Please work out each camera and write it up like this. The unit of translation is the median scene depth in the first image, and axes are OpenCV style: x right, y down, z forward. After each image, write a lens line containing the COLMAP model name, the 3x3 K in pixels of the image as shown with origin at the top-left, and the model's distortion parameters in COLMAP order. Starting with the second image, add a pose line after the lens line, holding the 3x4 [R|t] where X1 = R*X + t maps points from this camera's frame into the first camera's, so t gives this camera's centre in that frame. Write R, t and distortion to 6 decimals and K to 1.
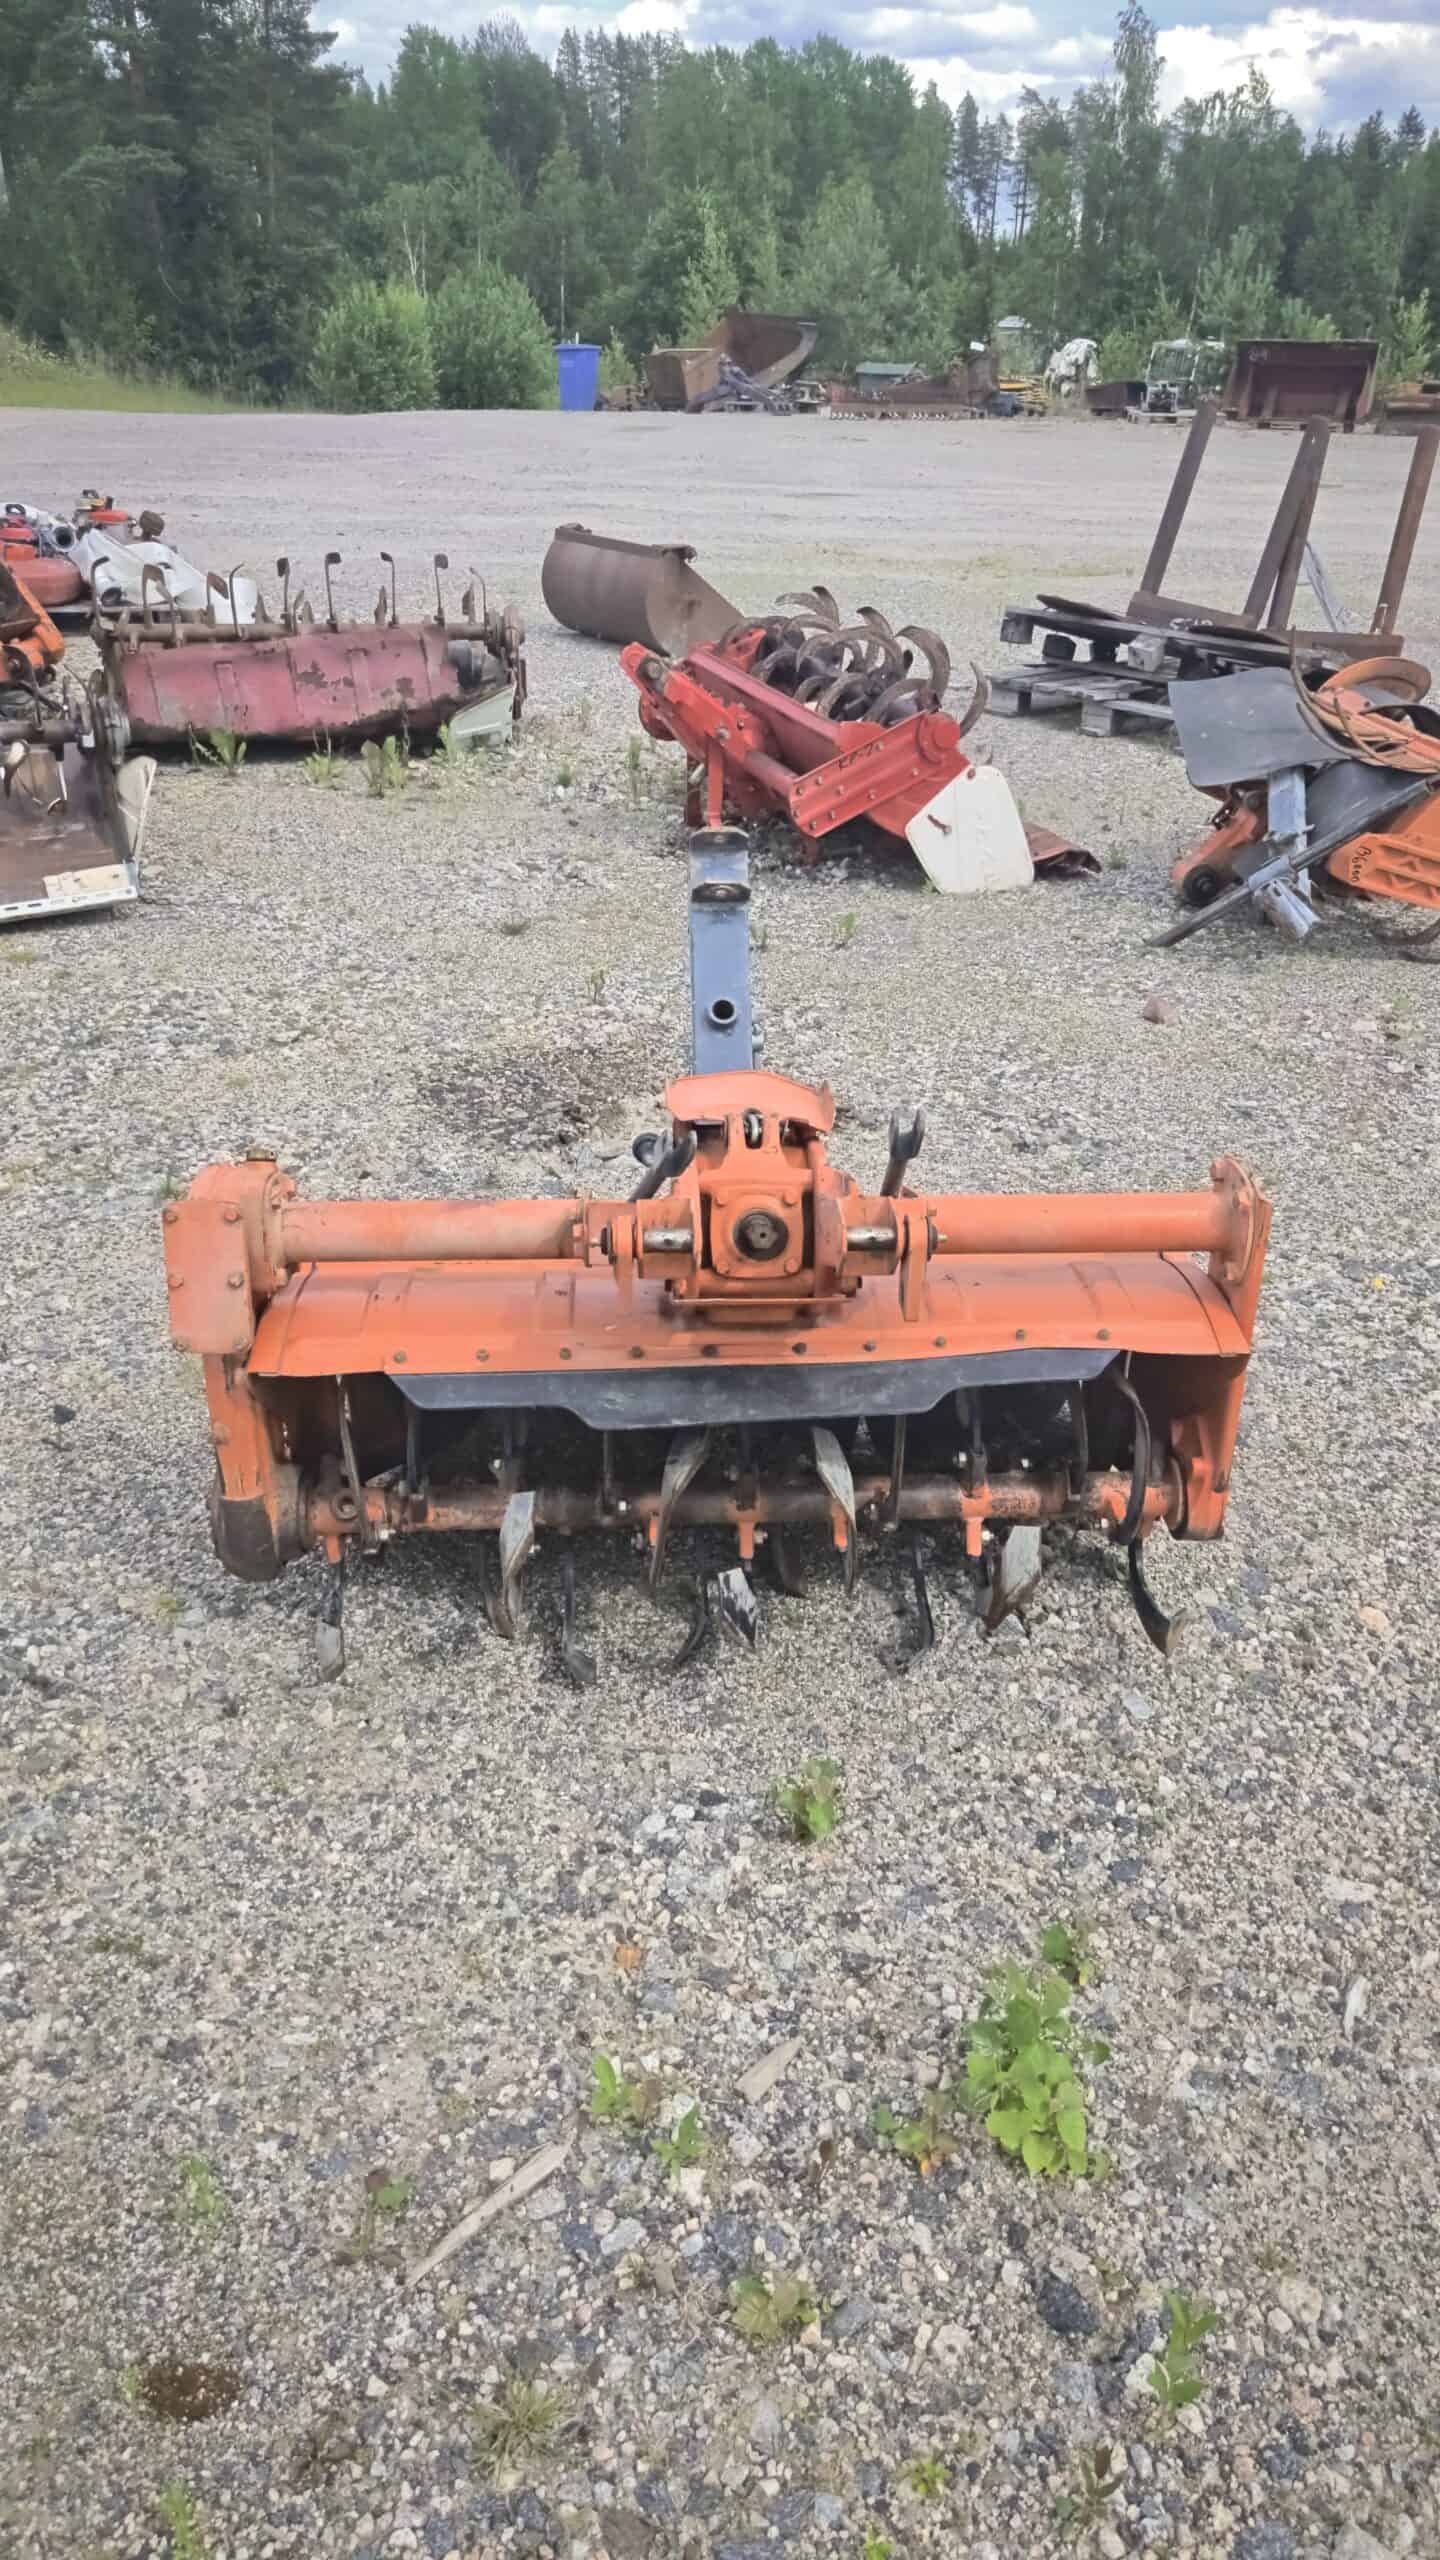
lens RADIAL K [[1801.2, 0, 720.0], [0, 1801.2, 1280.0], [0, 0, 1]] dist [0.003762, 0.001496]
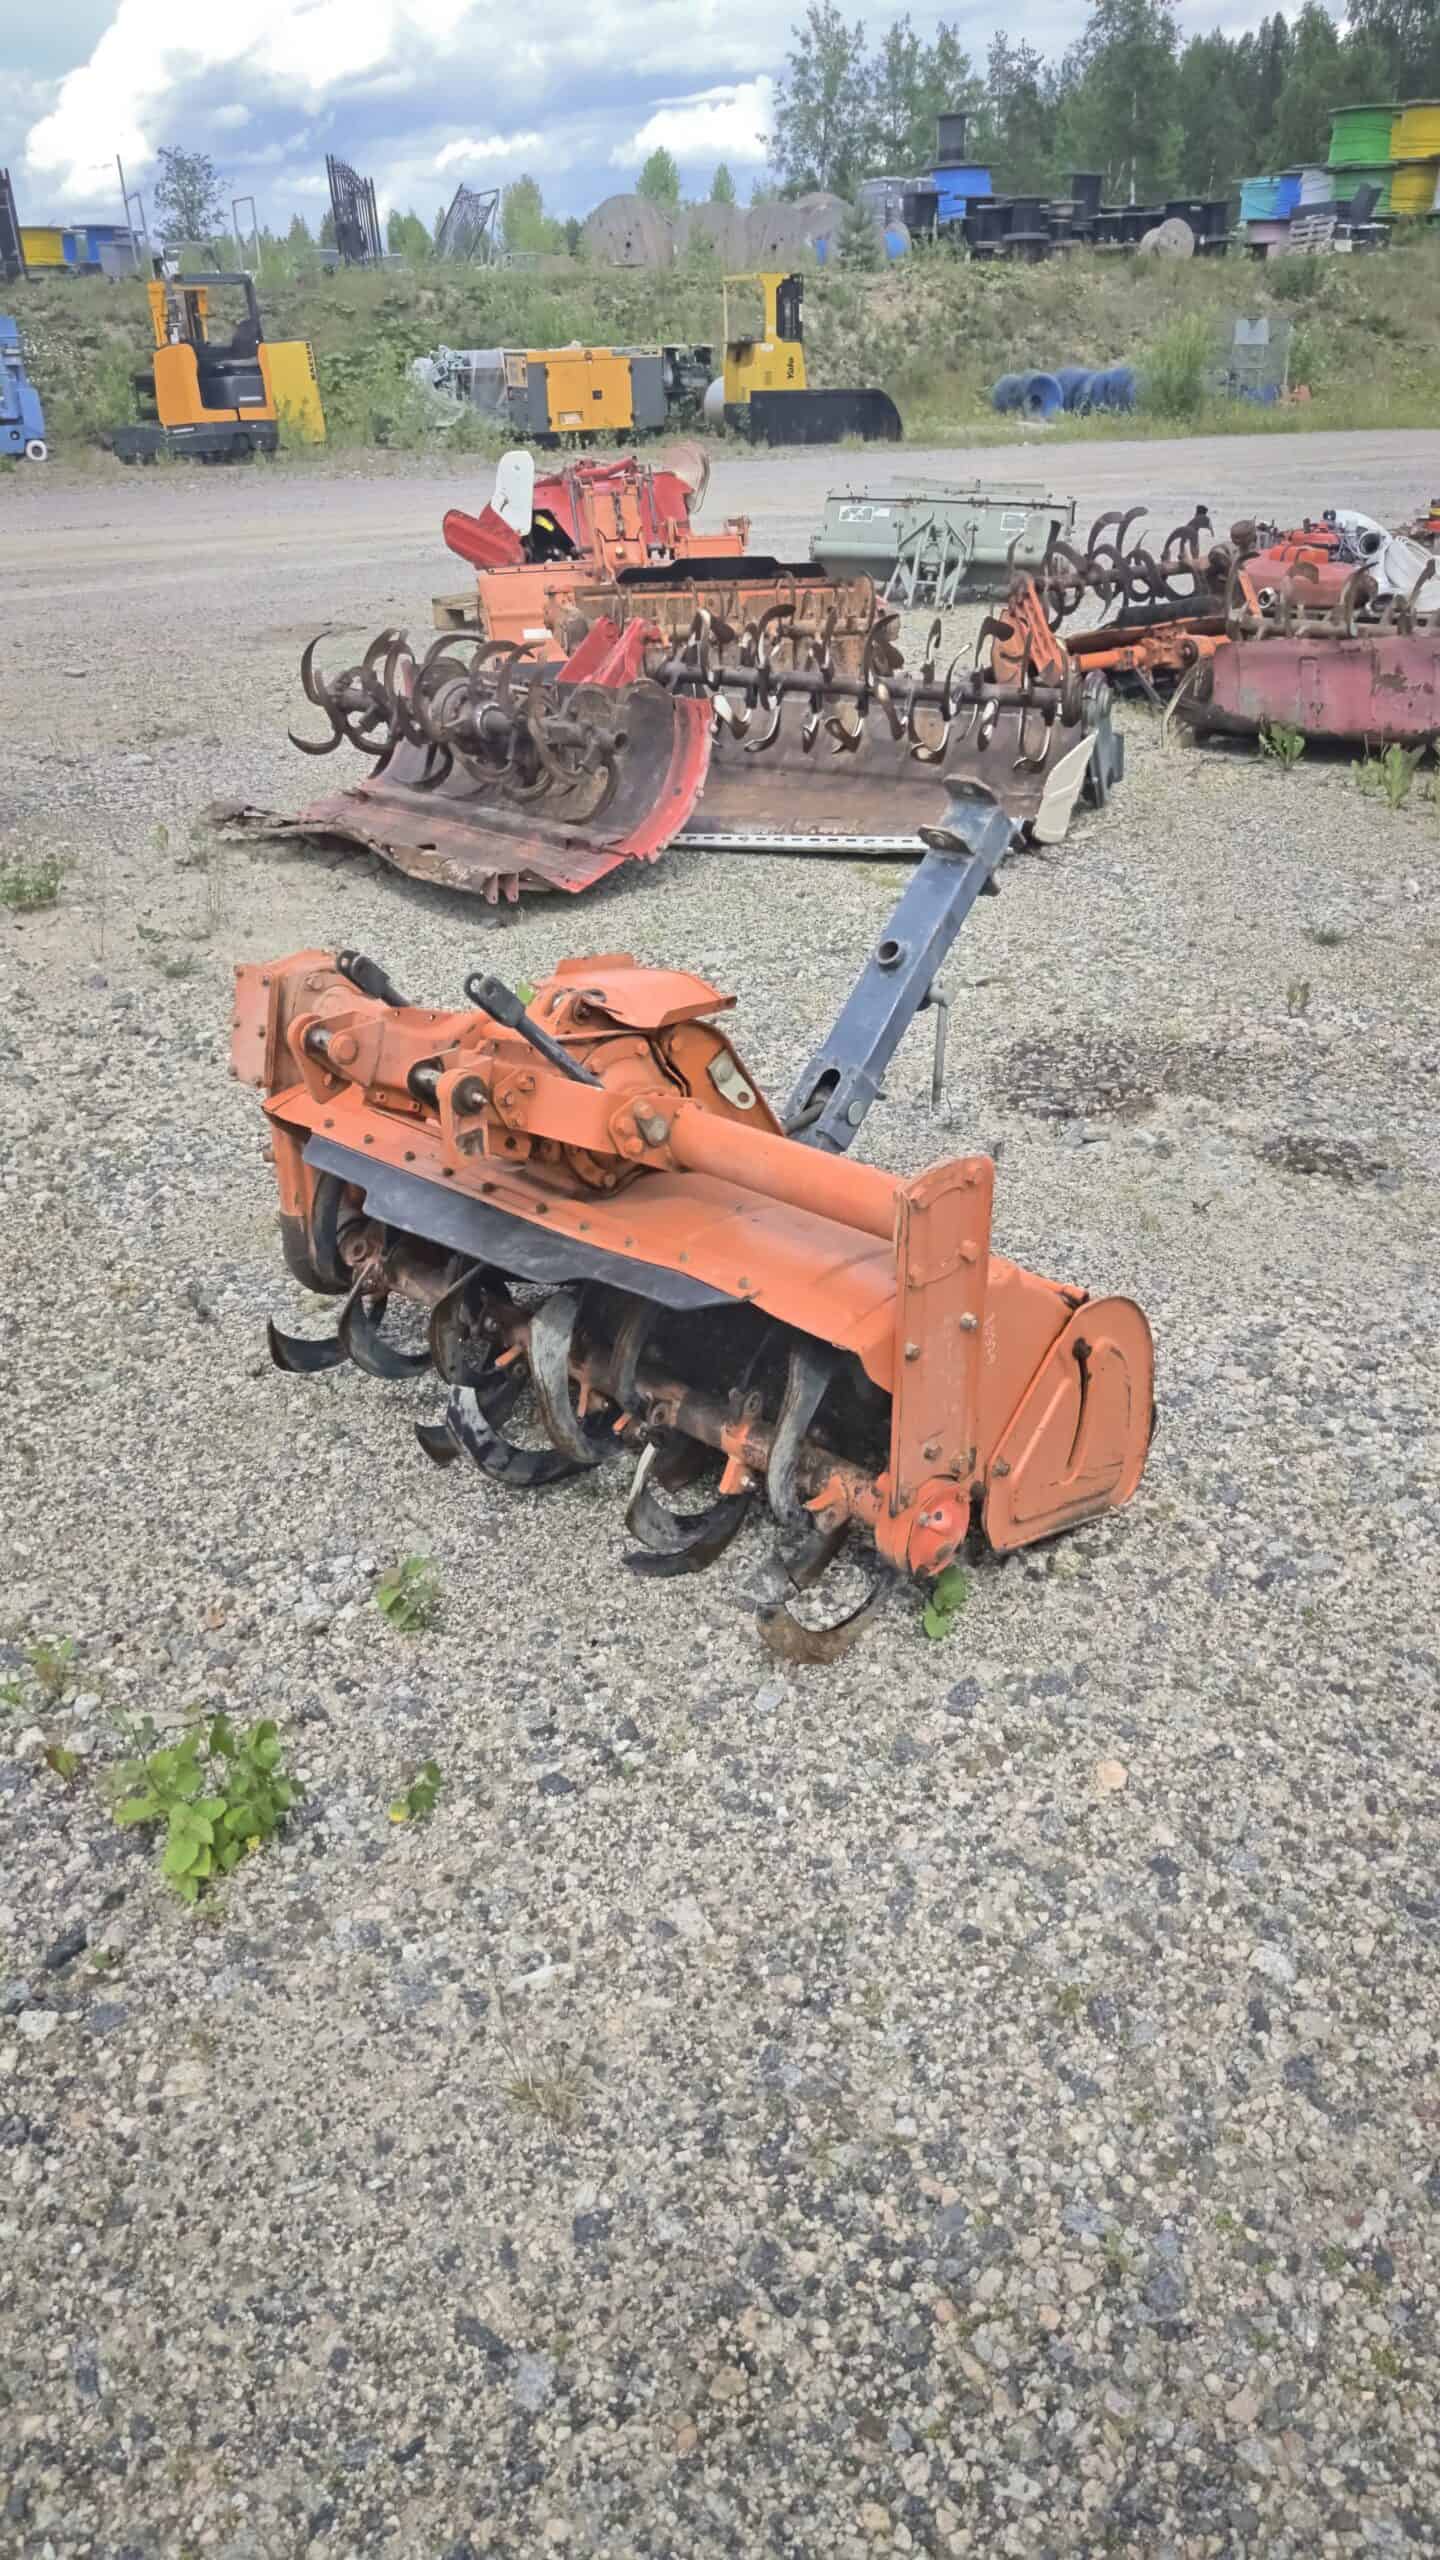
lens RADIAL K [[1801.2, 0, 720.0], [0, 1801.2, 1280.0], [0, 0, 1]] dist [0.003762, 0.001496]
pose [[0.675527, 0.298625, -0.674156, 0.854137], [-0.309031, 0.944802, 0.108852, -0.072108], [0.669450, 0.134802, 0.730524, 0.285466]]
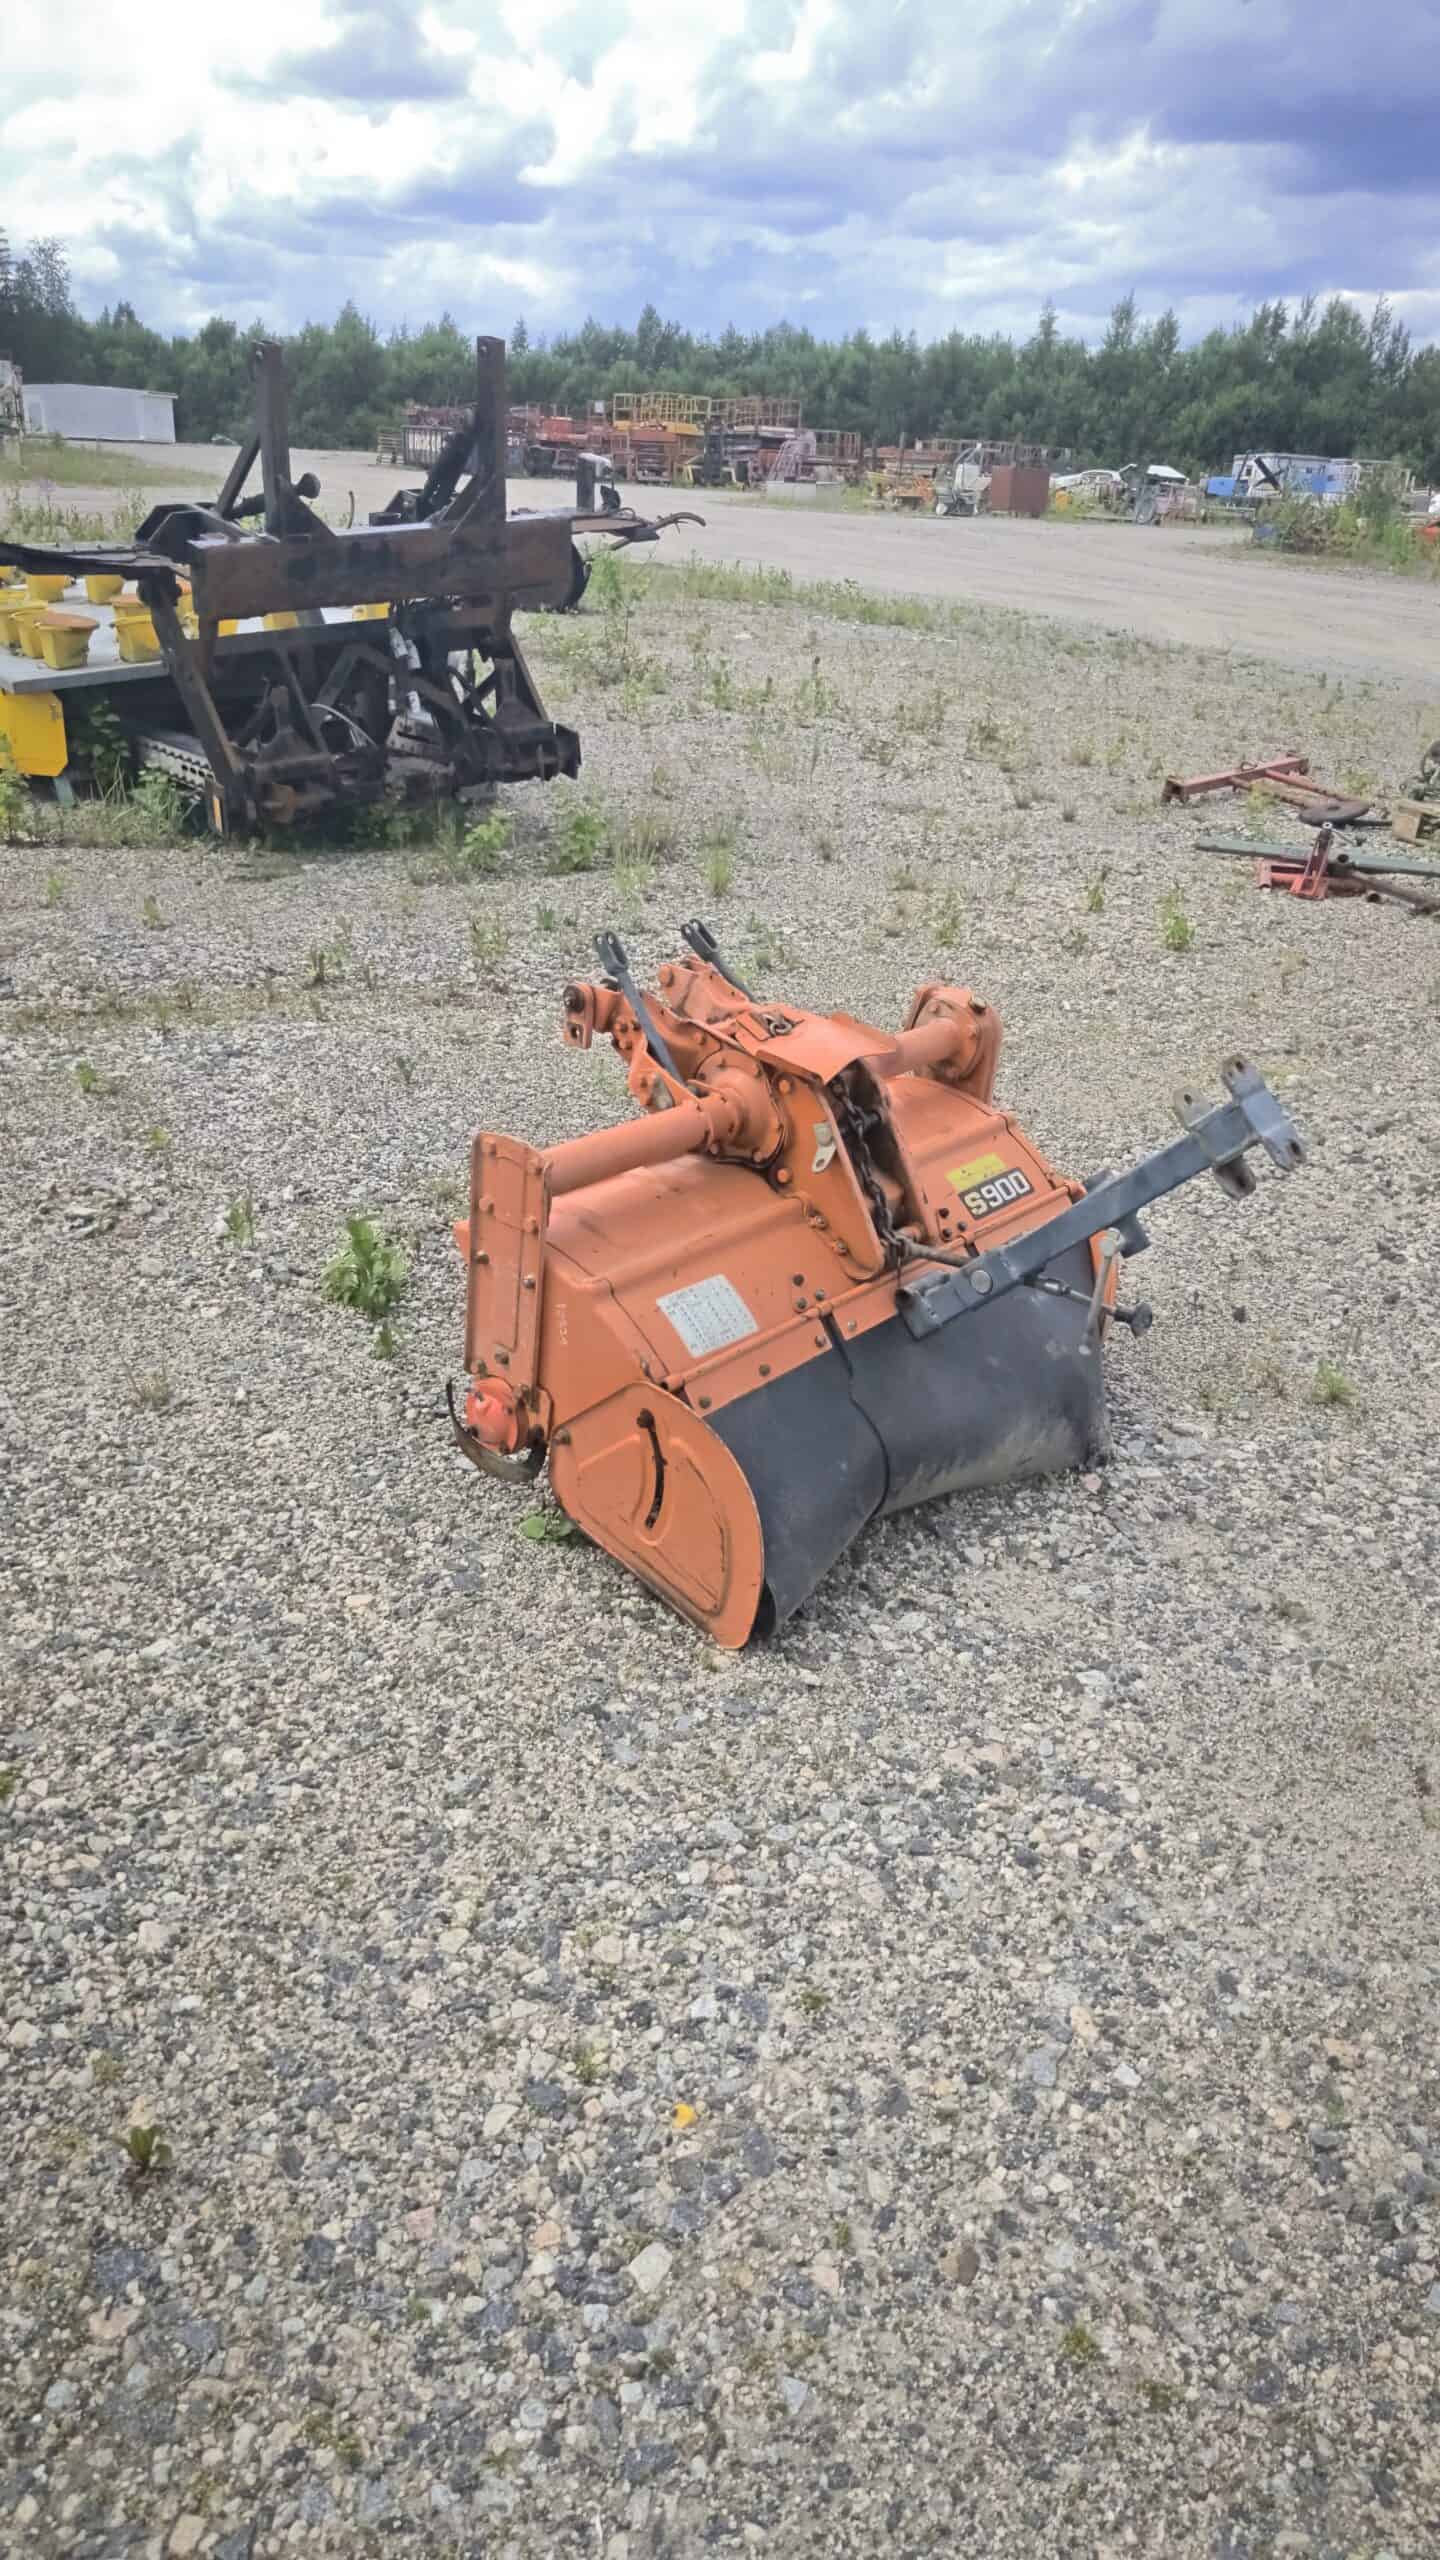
lens RADIAL K [[1779.7, 0, 720.0], [0, 1779.7, 1280.0], [0, 0, 1]] dist [0.001600, 0.000000]
pose [[-0.670377, 0.258274, -0.695621, 1.064813], [-0.419388, 0.641489, 0.642344, -0.833666], [0.612134, 0.722348, -0.321723, 1.561901]]
